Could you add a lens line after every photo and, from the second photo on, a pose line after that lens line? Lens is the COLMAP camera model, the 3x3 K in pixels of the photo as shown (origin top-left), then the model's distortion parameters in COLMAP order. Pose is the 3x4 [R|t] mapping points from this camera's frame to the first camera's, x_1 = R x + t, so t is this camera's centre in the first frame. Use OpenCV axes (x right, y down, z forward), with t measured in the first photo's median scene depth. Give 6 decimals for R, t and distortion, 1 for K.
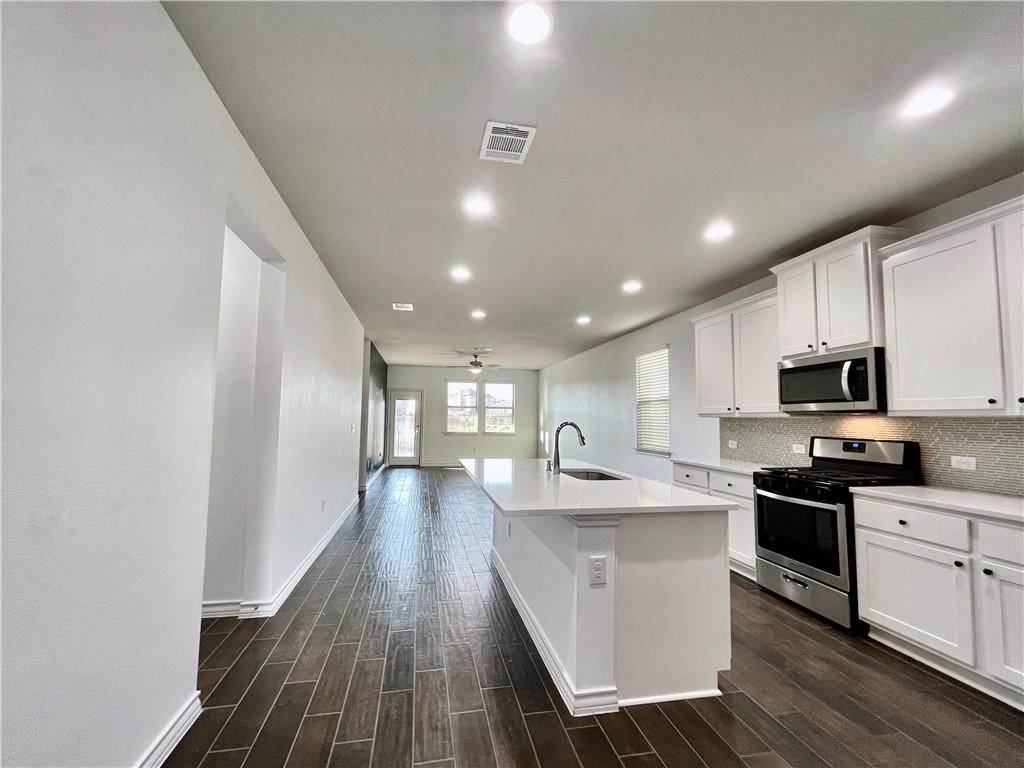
lens RADIAL K [[428.6, 0, 497.4], [0, 428.6, 388.9], [0, 0, 1]] dist [0.000055, 0.000663]
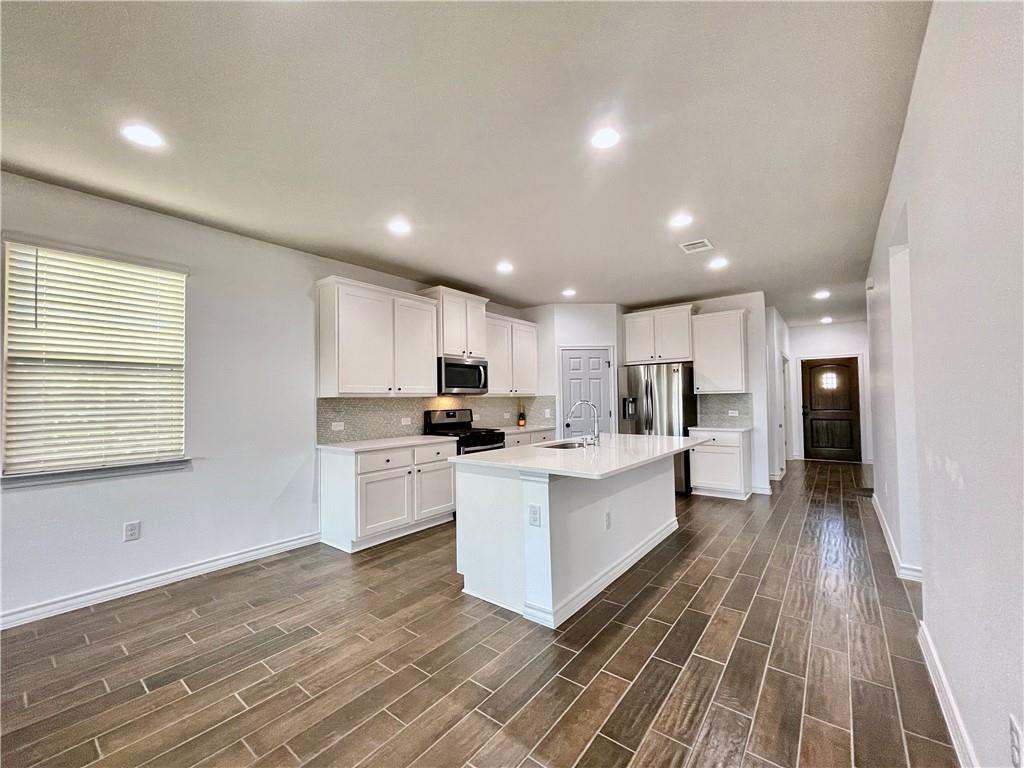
lens RADIAL K [[416.2, 0, 512.5], [0, 416.2, 390.1], [0, 0, 1]] dist [-0.000760, 0.000094]
pose [[-0.663594, 0.015098, 0.747941, -0.544181], [-0.047573, 0.996921, -0.062333, 0.128977], [-0.746579, -0.076945, -0.660832, 1.899936]]
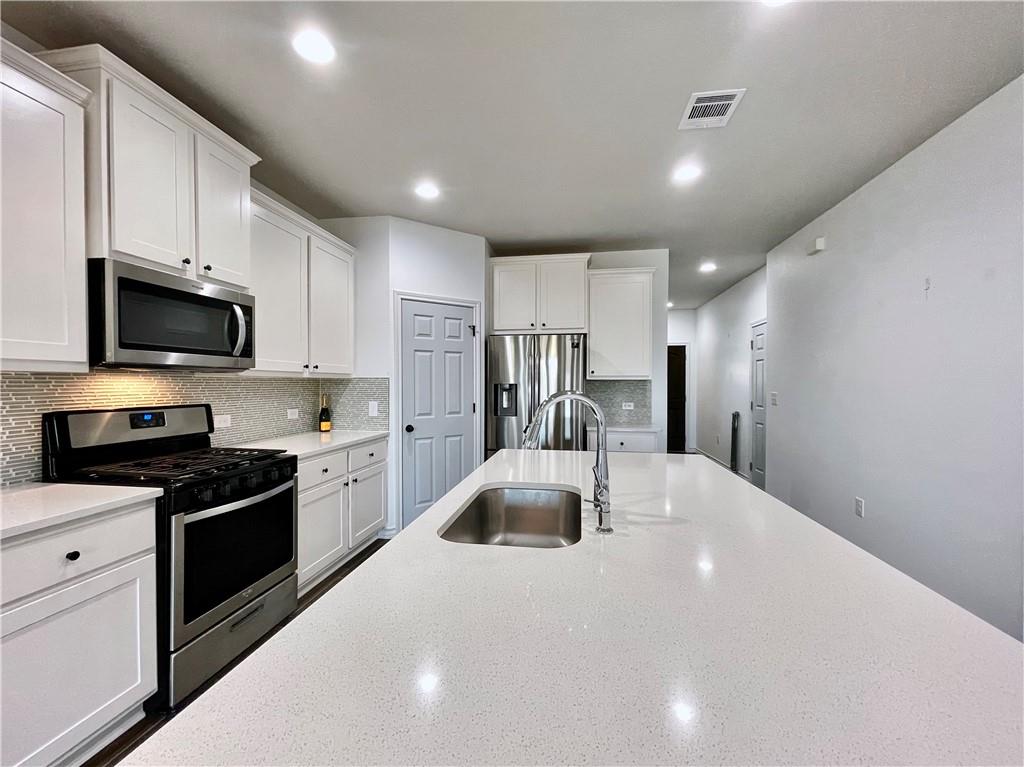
lens RADIAL K [[425.9, 0, 510.1], [0, 425.9, 389.2], [0, 0, 1]] dist [0.000788, 0.000008]
pose [[-0.942149, -0.019240, 0.334641, 0.080199], [-0.037935, 0.998058, -0.049418, 0.099162], [-0.333040, -0.059254, -0.941049, 1.435457]]
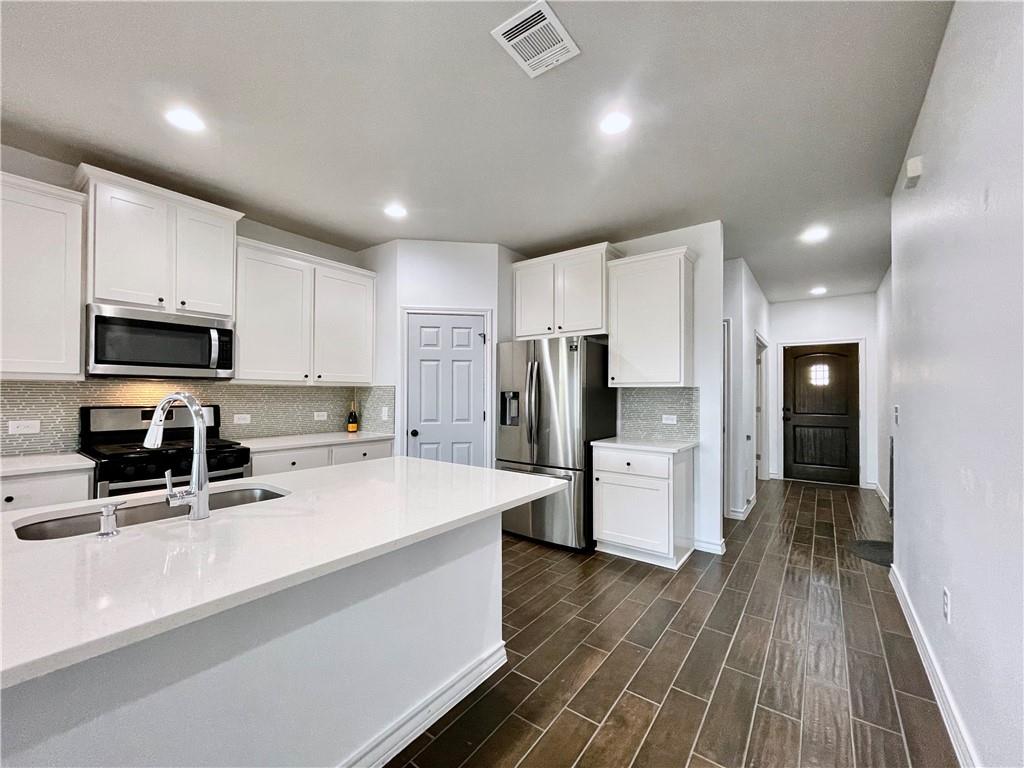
lens RADIAL K [[416.2, 0, 512.5], [0, 416.2, 390.1], [0, 0, 1]] dist [-0.000760, 0.000094]
pose [[-0.680153, -0.009919, 0.733003, -0.360453], [-0.066660, 0.996603, -0.048367, 0.073584], [-0.730033, -0.081759, -0.678504, 1.052093]]
